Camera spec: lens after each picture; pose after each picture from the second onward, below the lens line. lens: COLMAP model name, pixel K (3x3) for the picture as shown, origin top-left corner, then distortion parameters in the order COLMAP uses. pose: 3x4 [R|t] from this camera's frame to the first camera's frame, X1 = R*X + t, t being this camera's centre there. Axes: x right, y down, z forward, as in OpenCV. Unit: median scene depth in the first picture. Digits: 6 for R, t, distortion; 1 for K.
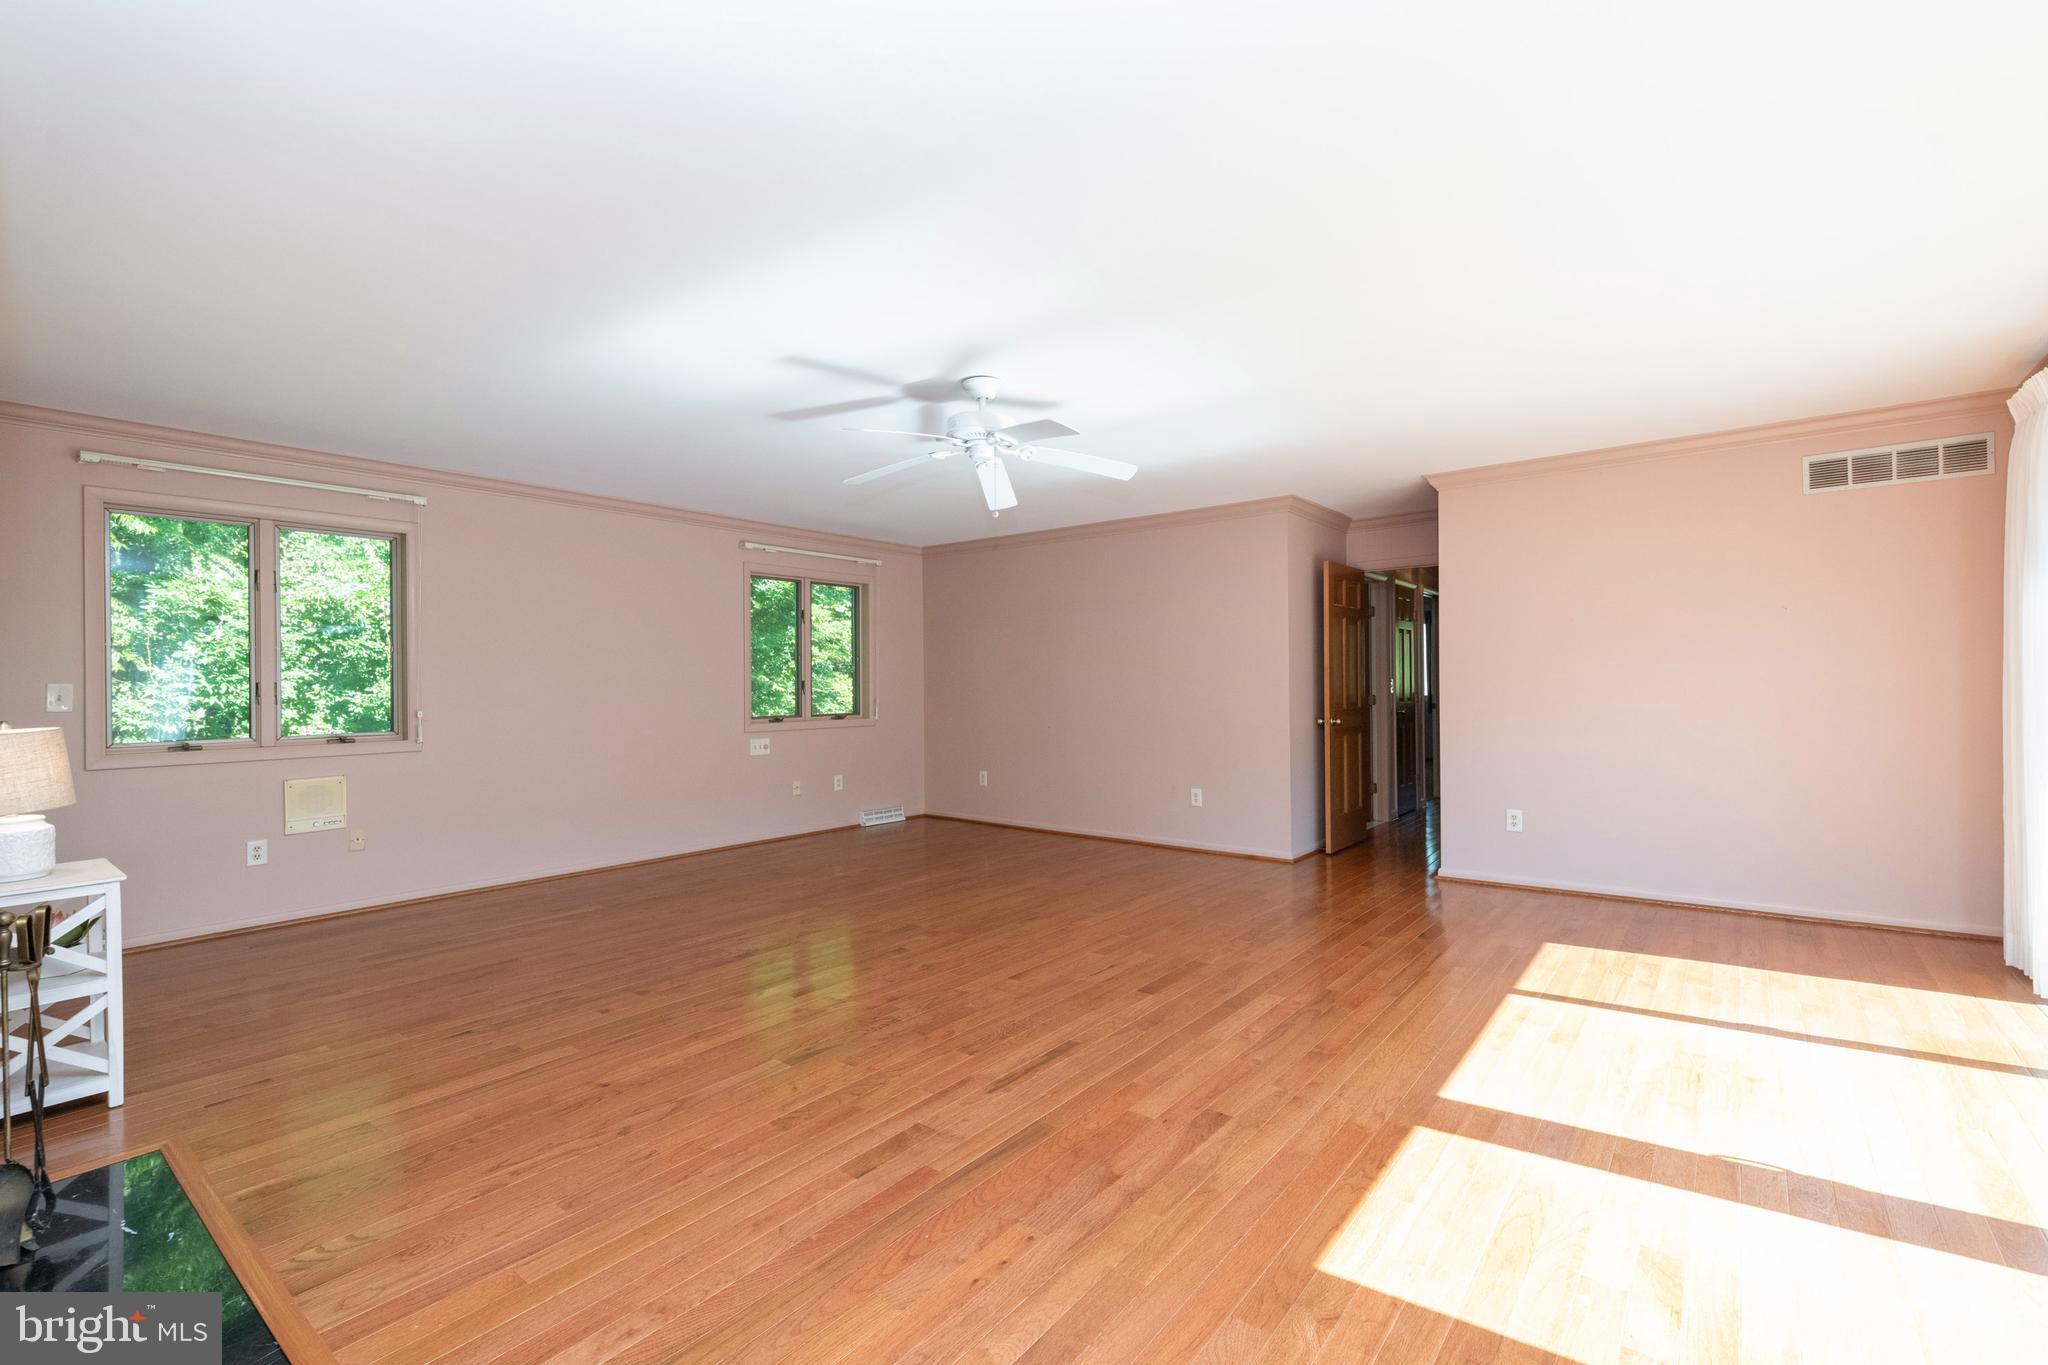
lens RADIAL K [[889.7, 0, 1024.0], [0, 889.7, 682.5], [0, 0, 1]] dist [0.018824, -0.005335]
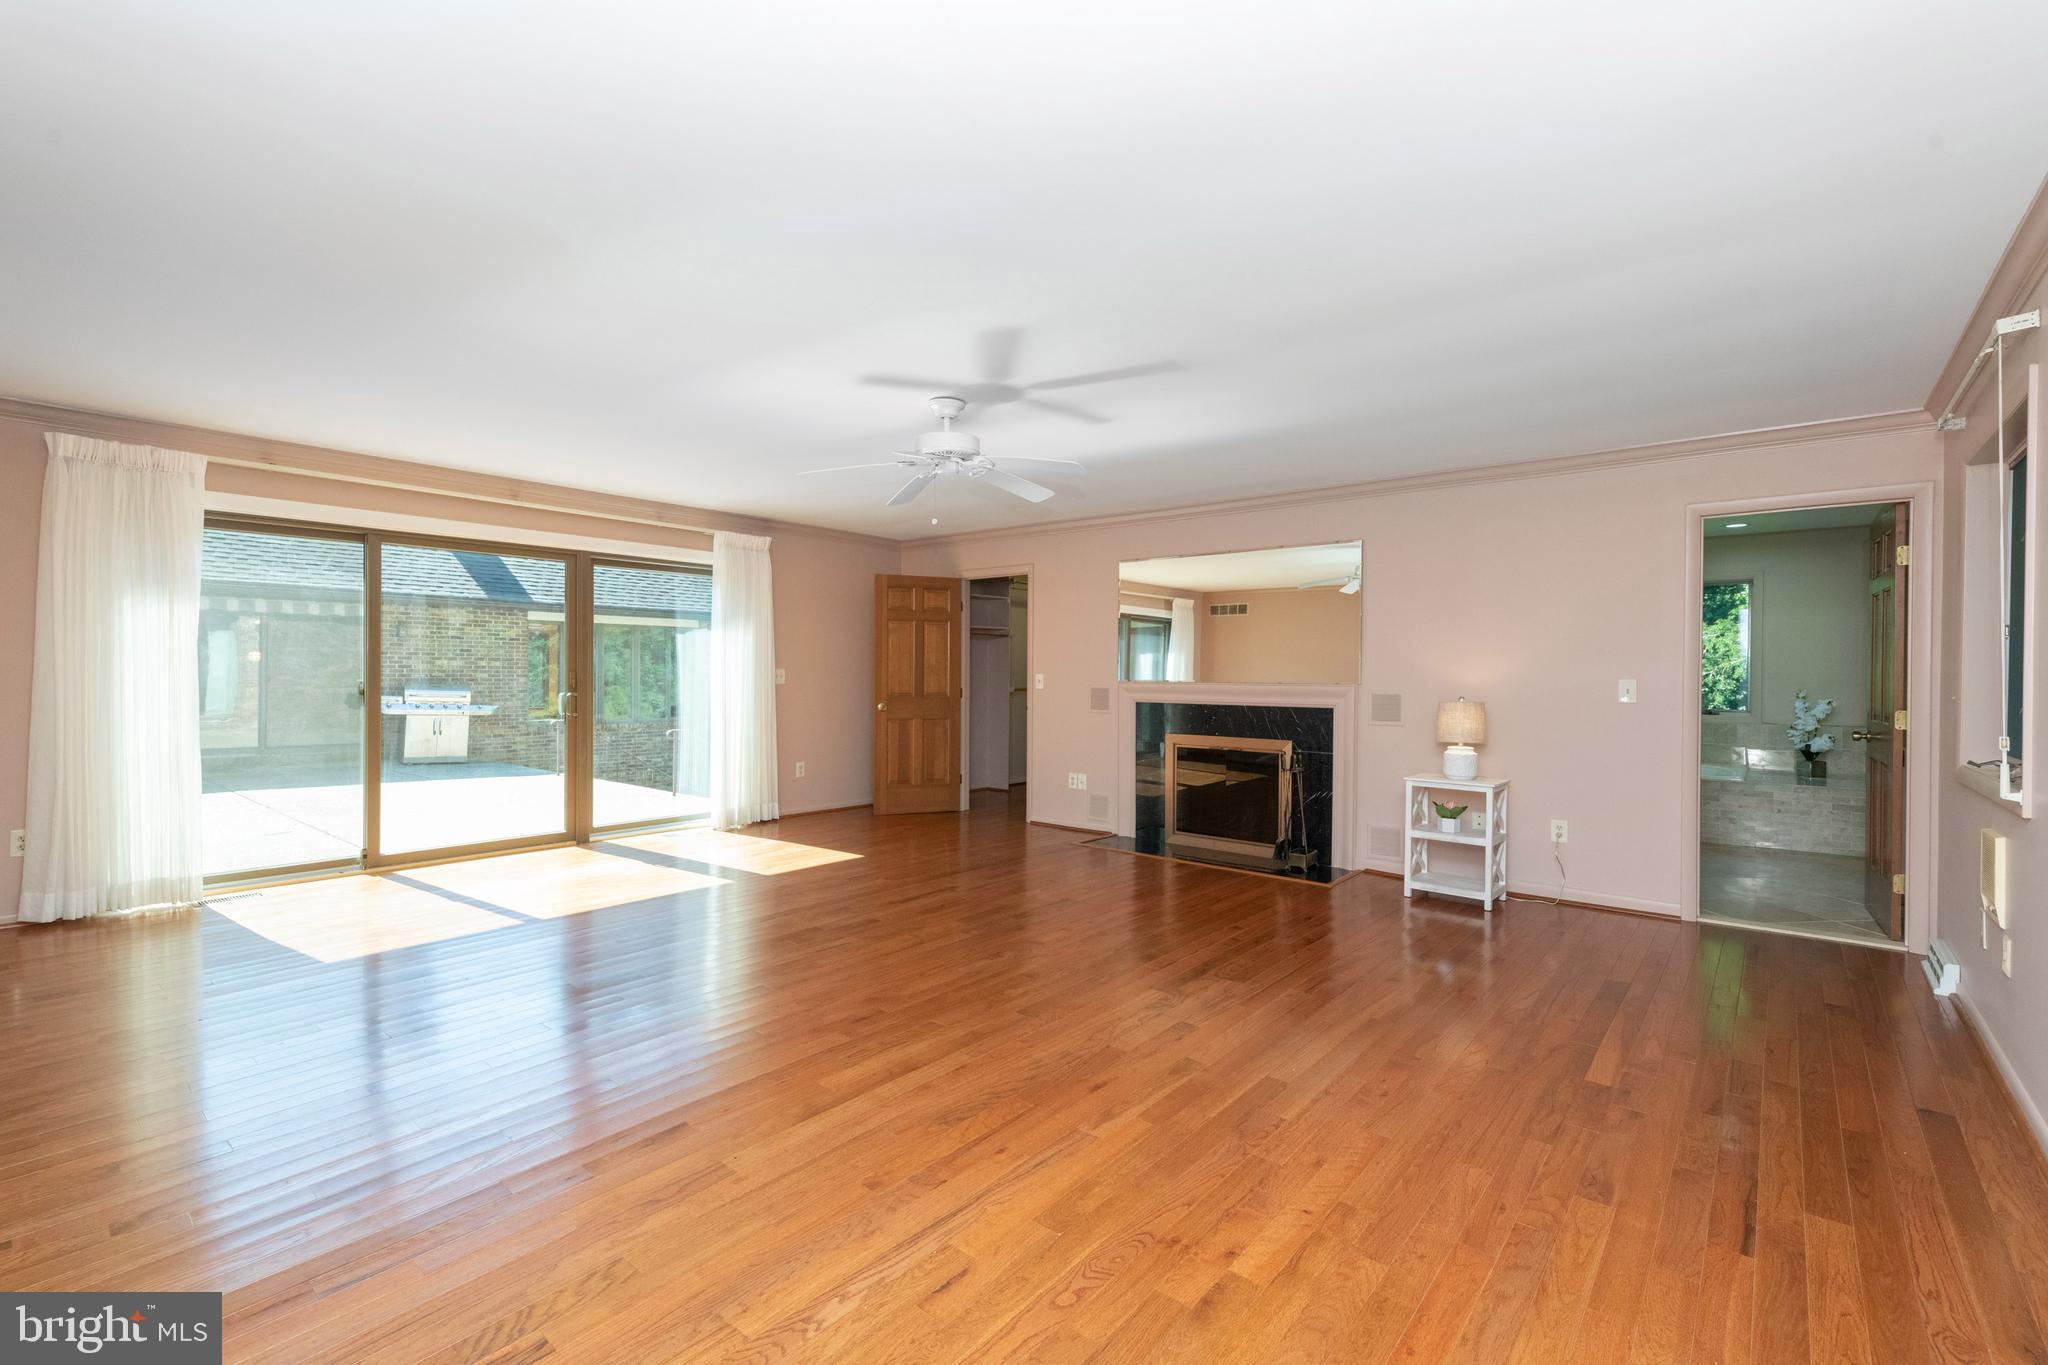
lens RADIAL K [[887.1, 0, 1029.1], [0, 887.1, 675.1], [0, 0, 1]] dist [0.015601, -0.000398]
pose [[-0.999840, -0.000340, 0.017891, -0.185049], [-0.000234, 0.999983, 0.005910, -0.010687], [-0.017893, 0.005905, -0.999822, 2.318744]]
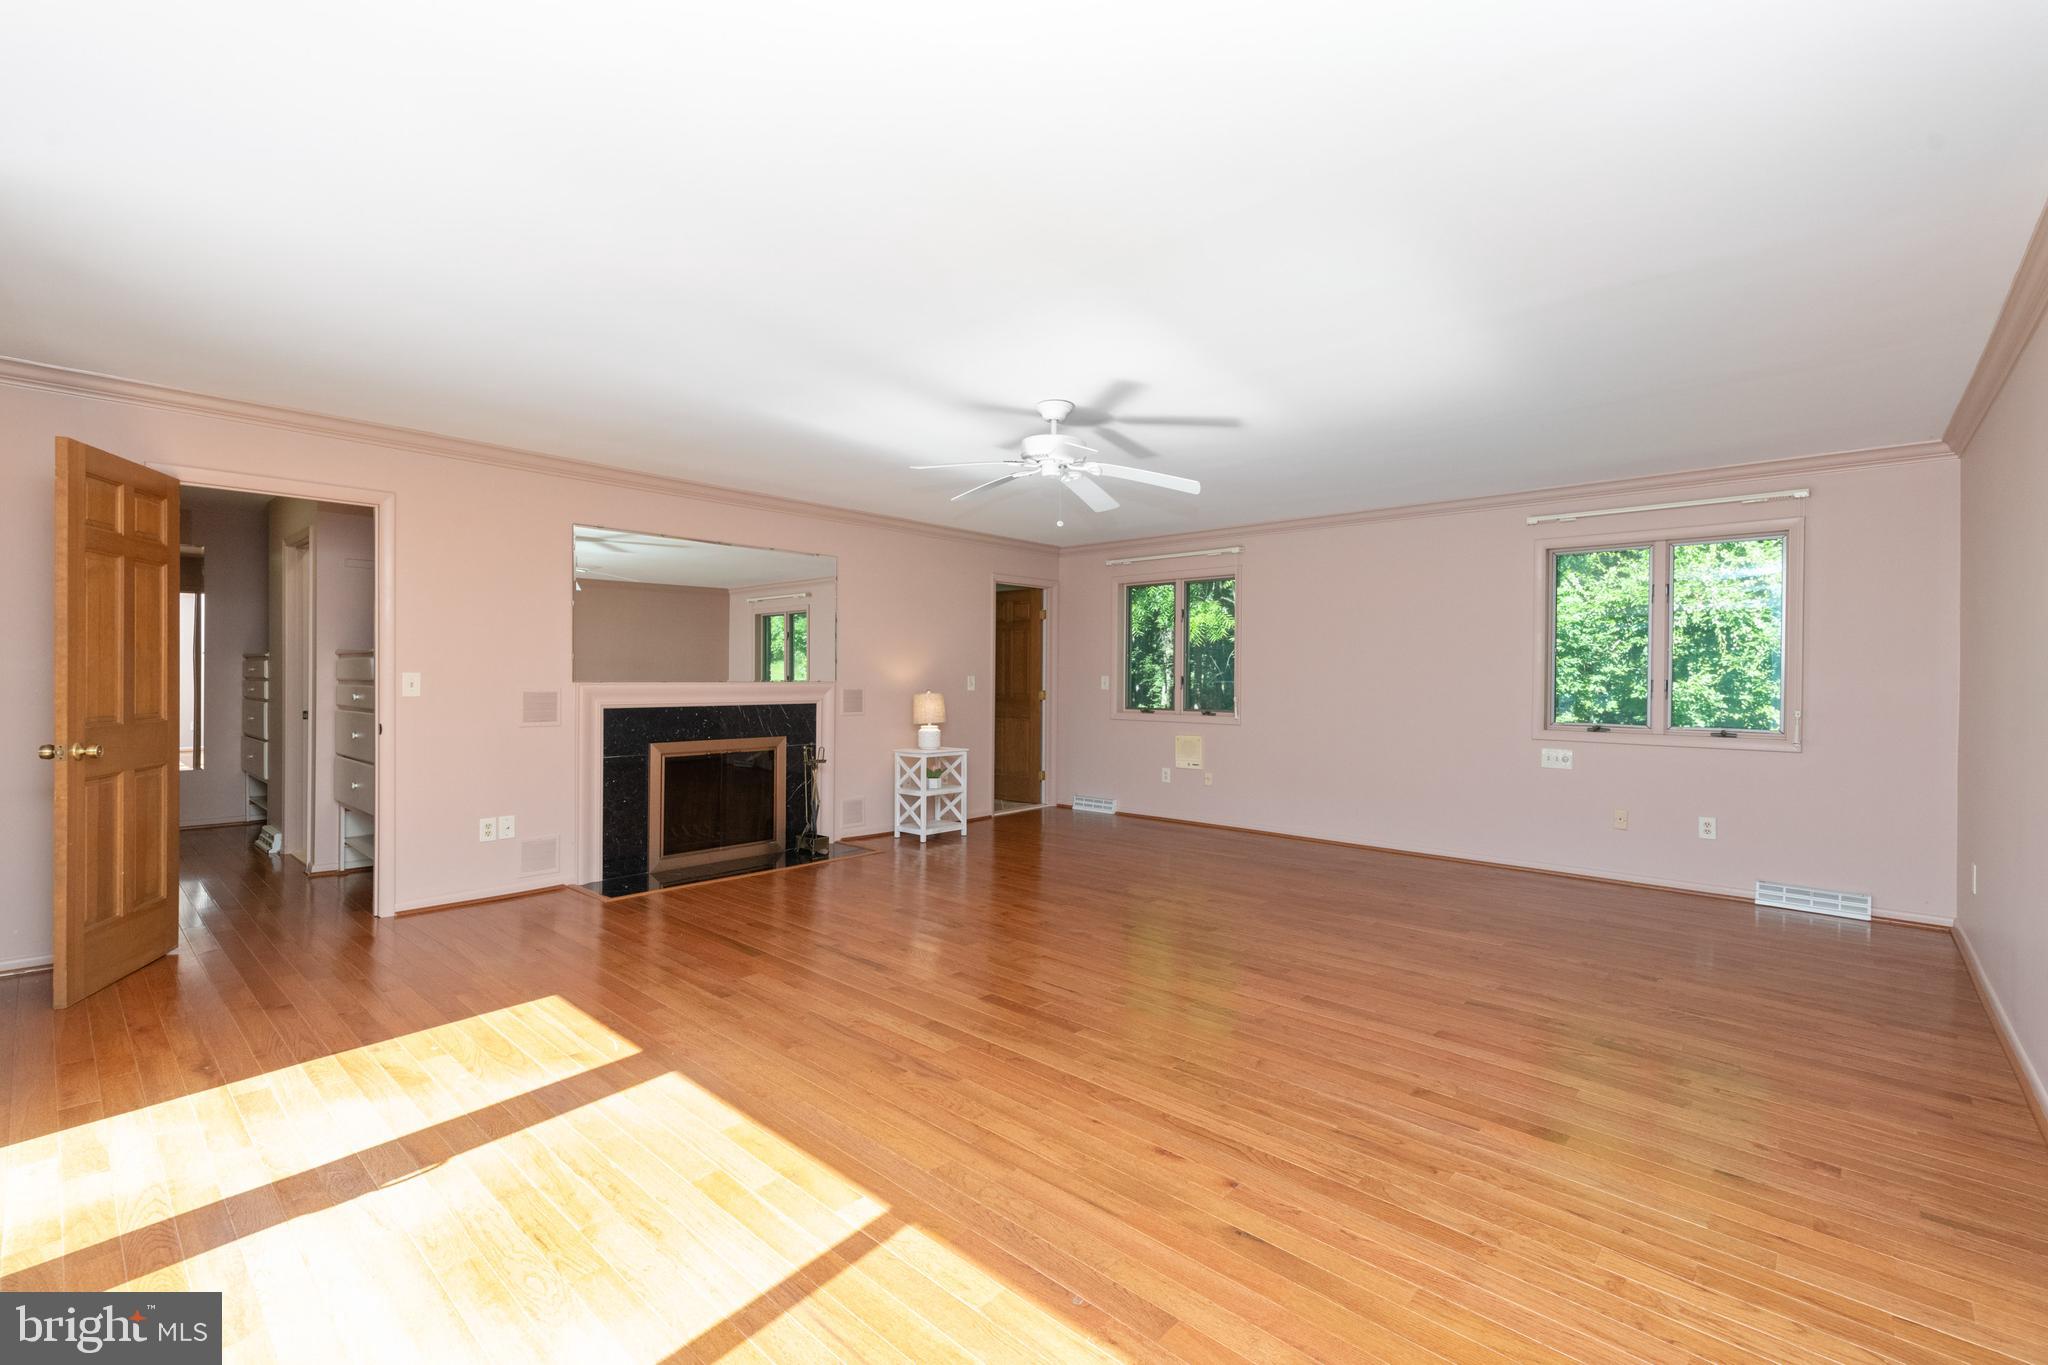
lens RADIAL K [[887.1, 0, 1029.1], [0, 887.1, 675.1], [0, 0, 1]] dist [0.015601, -0.000398]
pose [[-0.062097, 0.008250, -0.998036, 1.160132], [-0.008549, 0.999925, 0.008798, -0.018113], [0.998033, 0.009079, -0.062022, 1.154103]]
